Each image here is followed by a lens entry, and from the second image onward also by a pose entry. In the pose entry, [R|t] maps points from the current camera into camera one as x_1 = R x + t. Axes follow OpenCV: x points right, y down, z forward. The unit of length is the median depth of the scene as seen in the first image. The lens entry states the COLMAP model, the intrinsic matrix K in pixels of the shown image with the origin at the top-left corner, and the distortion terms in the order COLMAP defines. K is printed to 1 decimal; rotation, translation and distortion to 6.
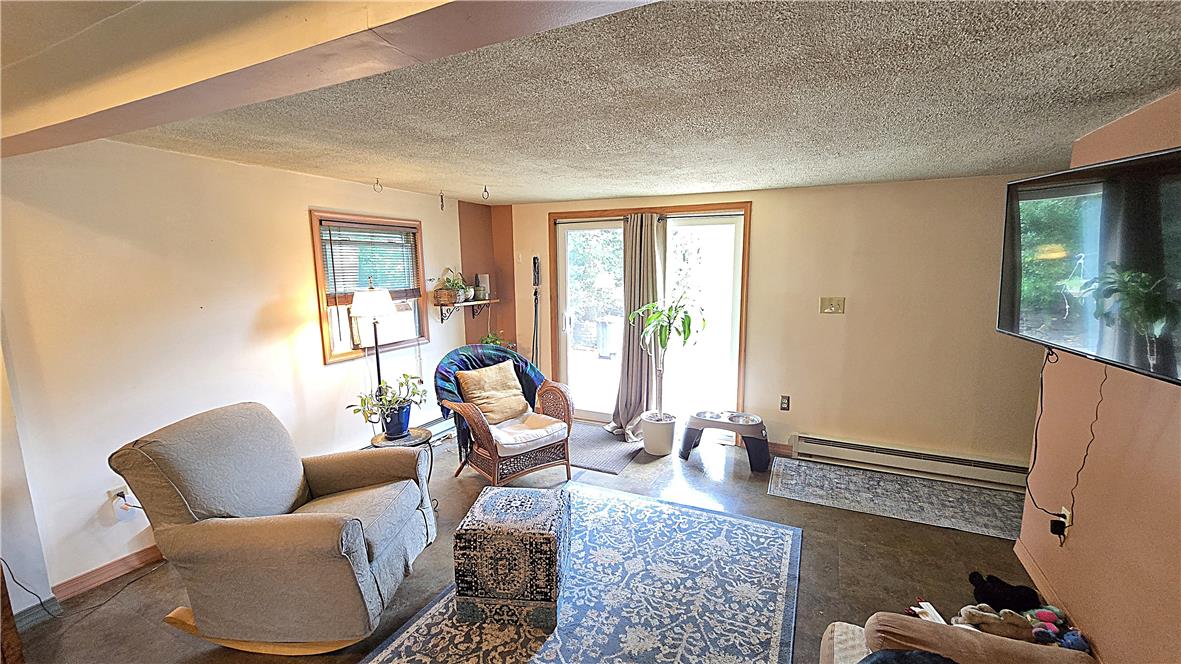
lens RADIAL K [[484.6, 0, 593.7], [0, 484.6, 342.4], [0, 0, 1]] dist [0.000088, -0.000352]
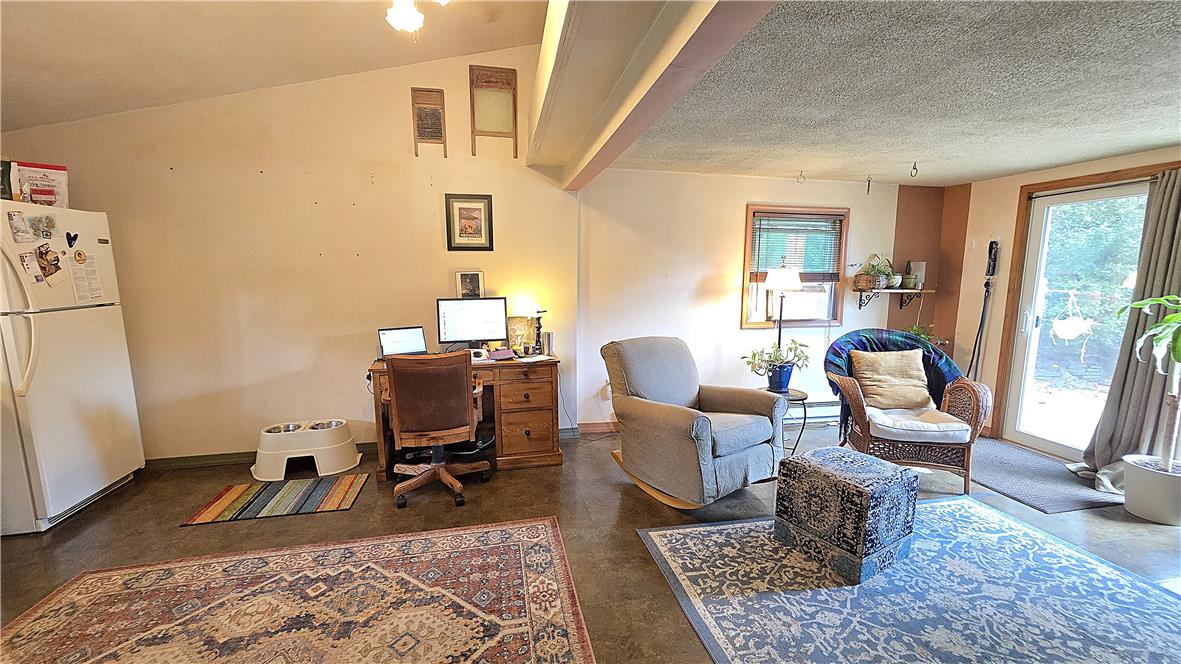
lens RADIAL K [[484.6, 0, 593.7], [0, 484.6, 342.4], [0, 0, 1]] dist [0.000088, -0.000352]
pose [[0.602480, 0.122062, -0.788745, 0.195520], [-0.138552, 0.989227, 0.047255, 0.071540], [0.786016, 0.080812, 0.612901, -0.055167]]
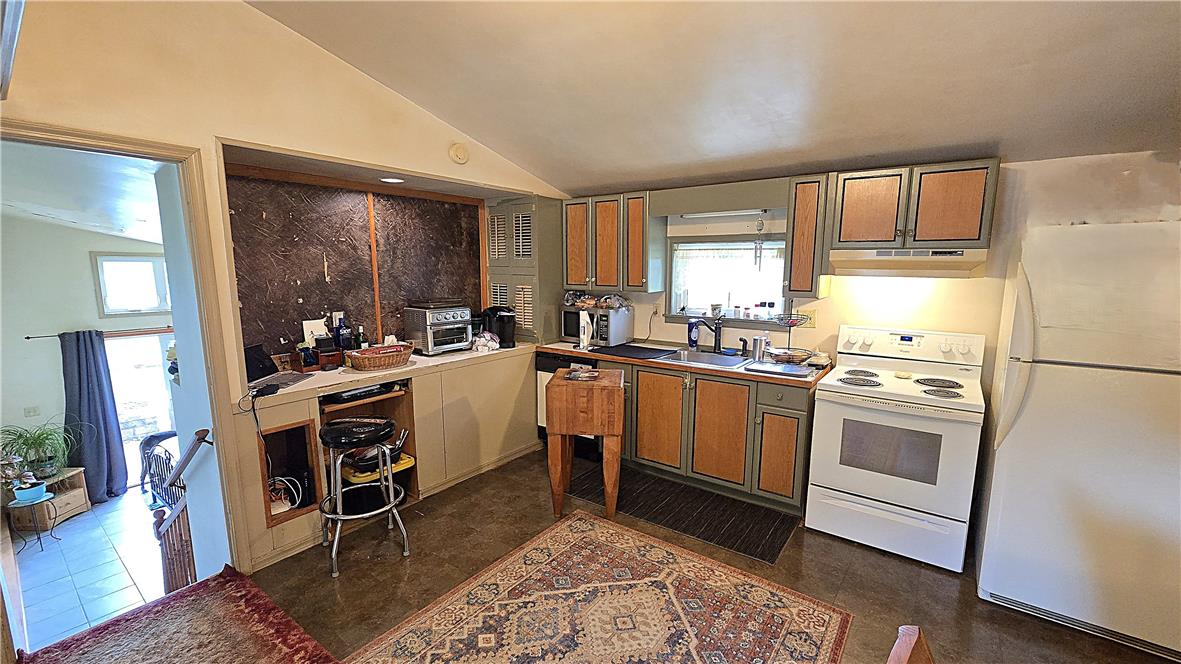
lens RADIAL K [[484.6, 0, 593.7], [0, 484.6, 342.4], [0, 0, 1]] dist [0.000088, -0.000352]
pose [[-0.977753, -0.027980, 0.207885, -0.459673], [0.039591, 0.948633, 0.313891, -0.047063], [-0.205990, 0.315138, -0.926421, 0.361568]]
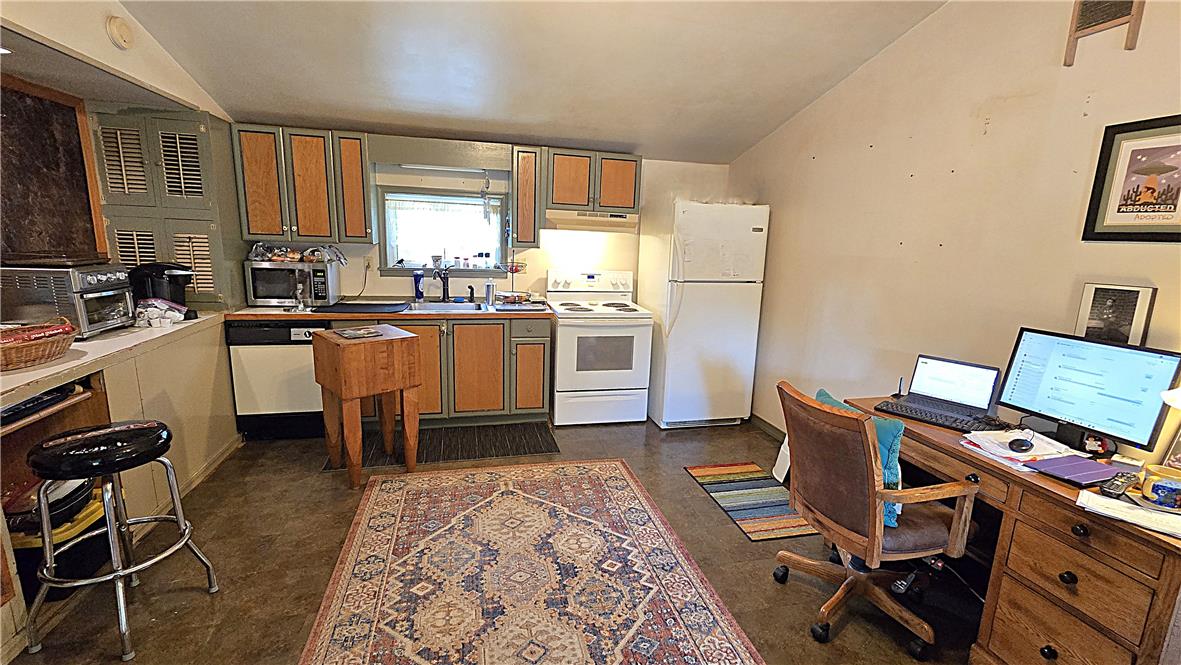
lens RADIAL K [[515.4, 0, 593.1], [0, 515.4, 341.3], [0, 0, 1]] dist [0.000212, 0.000277]
pose [[-0.788521, 0.105733, -0.605851, -0.048376], [-0.132569, 0.932730, 0.335320, -0.042359], [0.600550, 0.344724, -0.721461, 0.428485]]
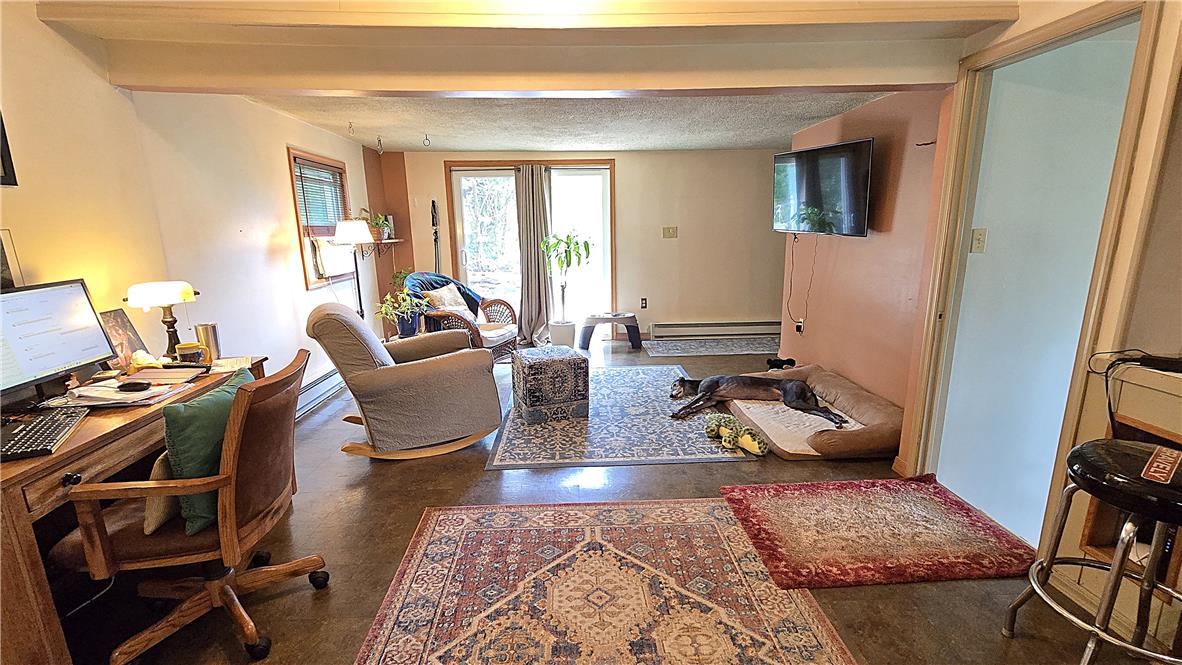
lens RADIAL K [[520.8, 0, 594.2], [0, 520.8, 343.4], [0, 0, 1]] dist [-0.000632, 0.000023]
pose [[0.885193, -0.111748, 0.451603, -0.504694], [0.085615, 0.993273, 0.077968, 0.125154], [-0.457278, -0.030353, 0.888806, -0.350771]]
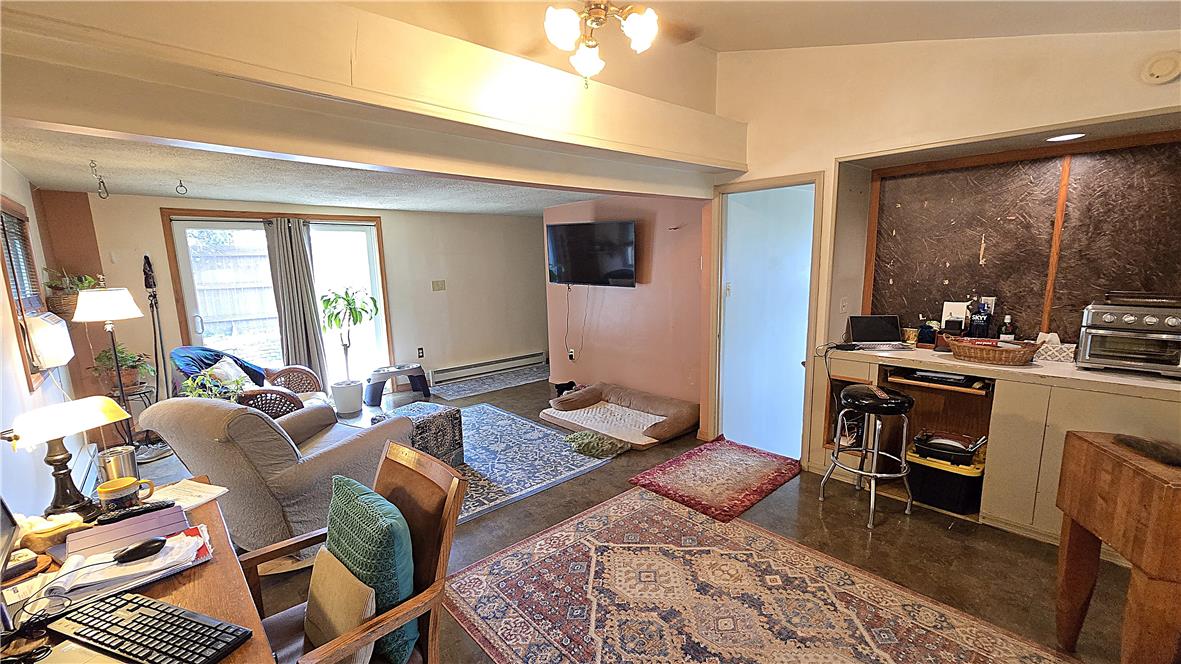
lens RADIAL K [[484.6, 0, 593.7], [0, 484.6, 342.4], [0, 0, 1]] dist [0.000088, -0.000352]
pose [[0.384378, -0.157021, 0.909724, -0.861361], [0.170139, 0.980598, 0.097367, 0.043756], [-0.907362, 0.117354, 0.403636, -0.112543]]
